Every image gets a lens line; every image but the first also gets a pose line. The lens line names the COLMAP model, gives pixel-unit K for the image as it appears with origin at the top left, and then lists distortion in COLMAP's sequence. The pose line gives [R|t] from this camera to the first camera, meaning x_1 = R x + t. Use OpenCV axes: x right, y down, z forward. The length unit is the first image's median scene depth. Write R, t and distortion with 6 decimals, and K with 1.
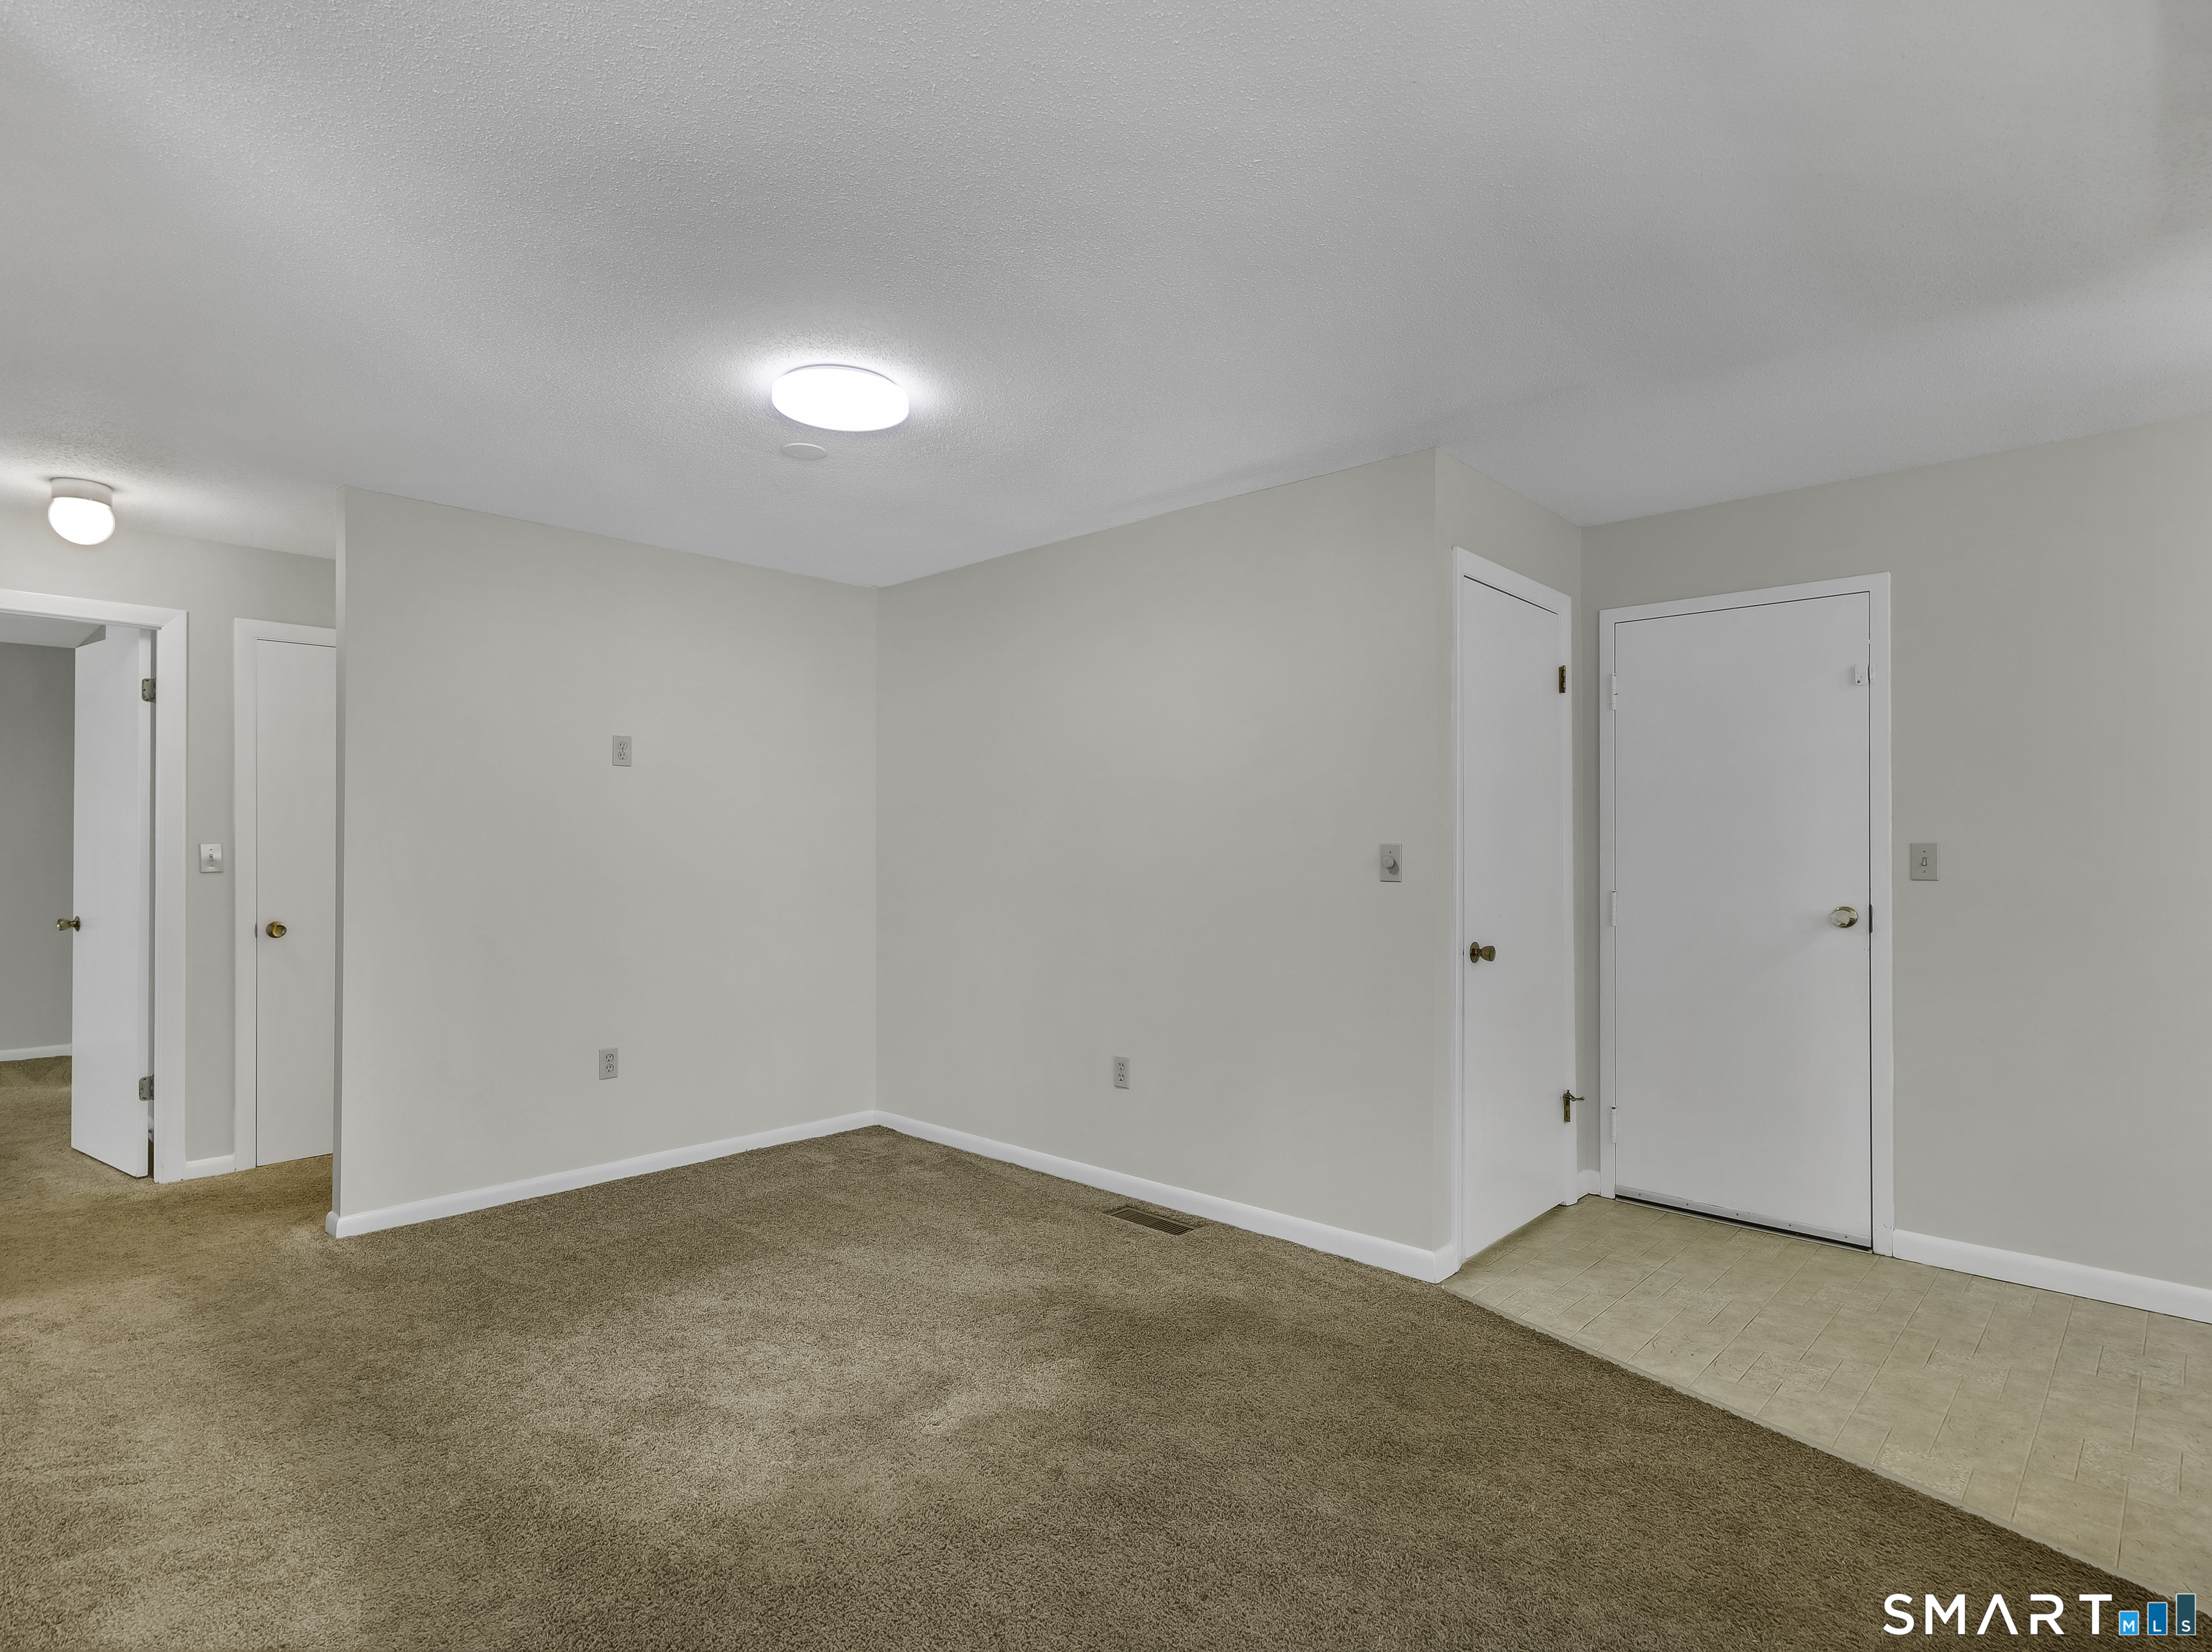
lens RADIAL K [[1174.5, 0, 1120.9], [0, 1174.5, 847.3], [0, 0, 1]] dist [0.013530, 0.001306]
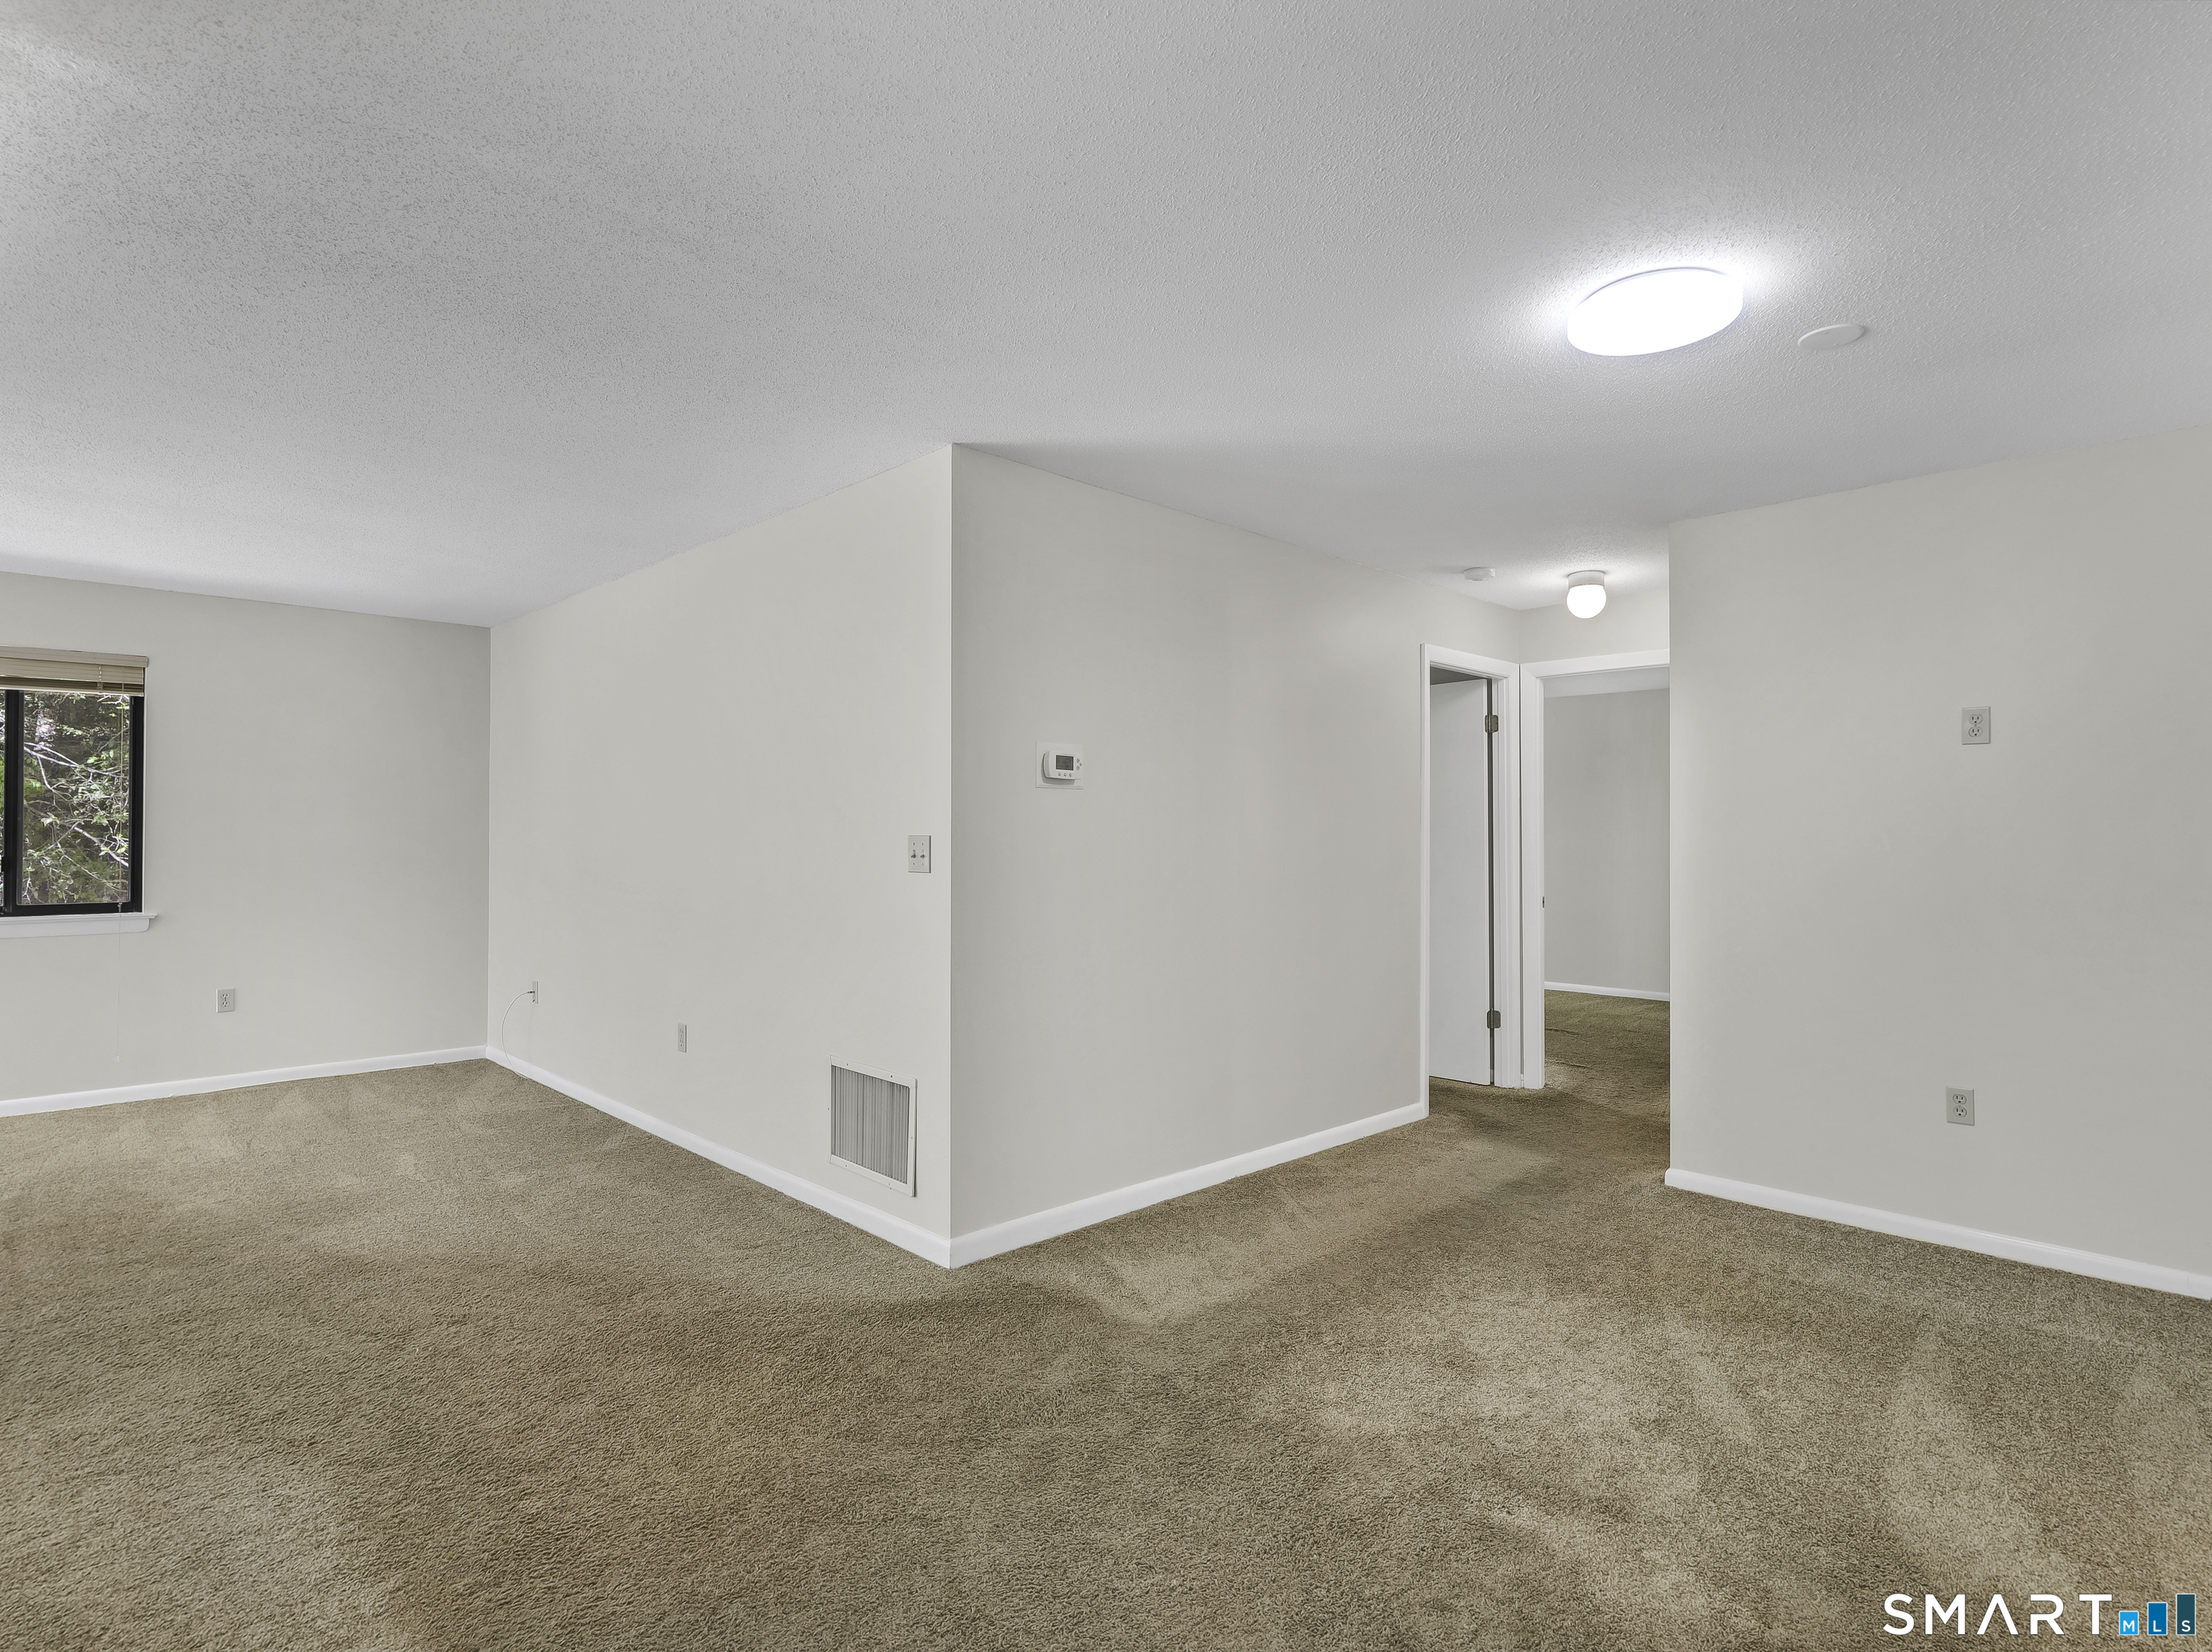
lens RADIAL K [[1174.5, 0, 1105.4], [0, 1174.5, 834.6], [0, 0, 1]] dist [0.013530, 0.001306]
pose [[-0.051308, -0.000811, -0.998683, 0.509863], [-0.006996, 0.999975, -0.000453, -0.003472], [0.998658, 0.006963, -0.051313, 0.523847]]
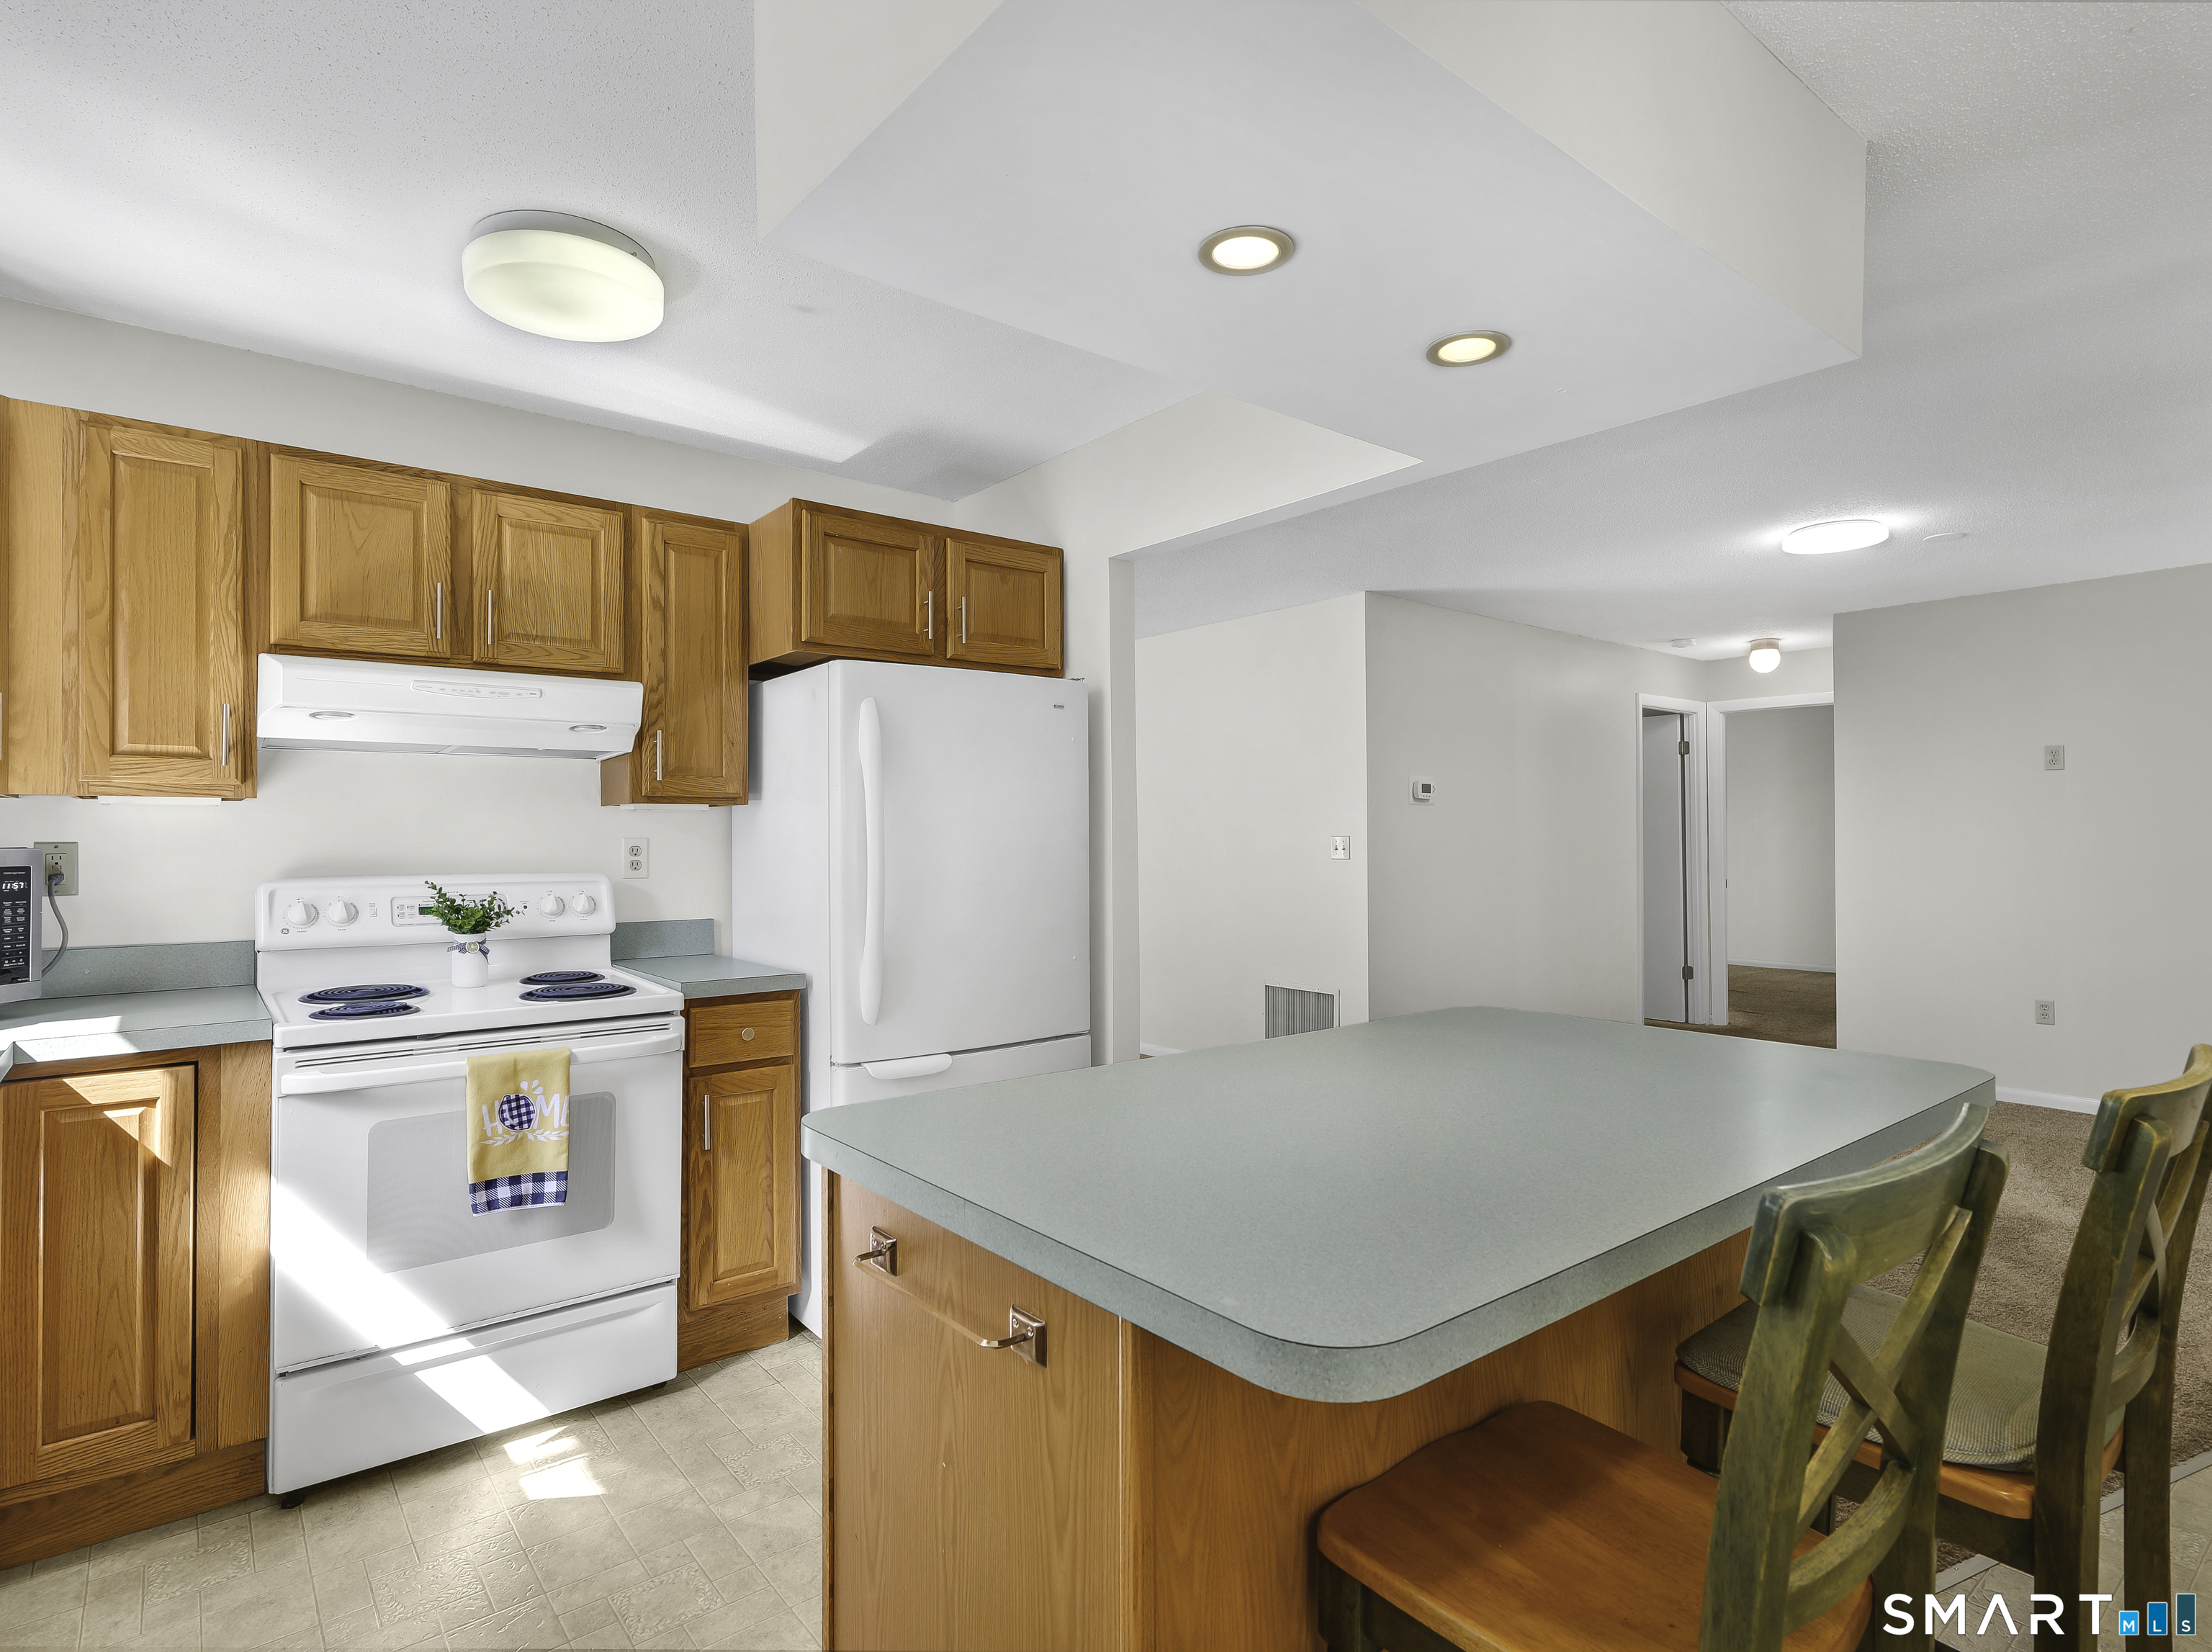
lens RADIAL K [[1174.5, 0, 1103.0], [0, 1174.5, 830.2], [0, 0, 1]] dist [0.013530, 0.001306]
pose [[-0.137284, -0.003372, -0.990526, 1.103130], [0.000051, 0.999994, -0.003412, -0.004421], [0.990532, -0.000519, -0.137283, 0.231126]]
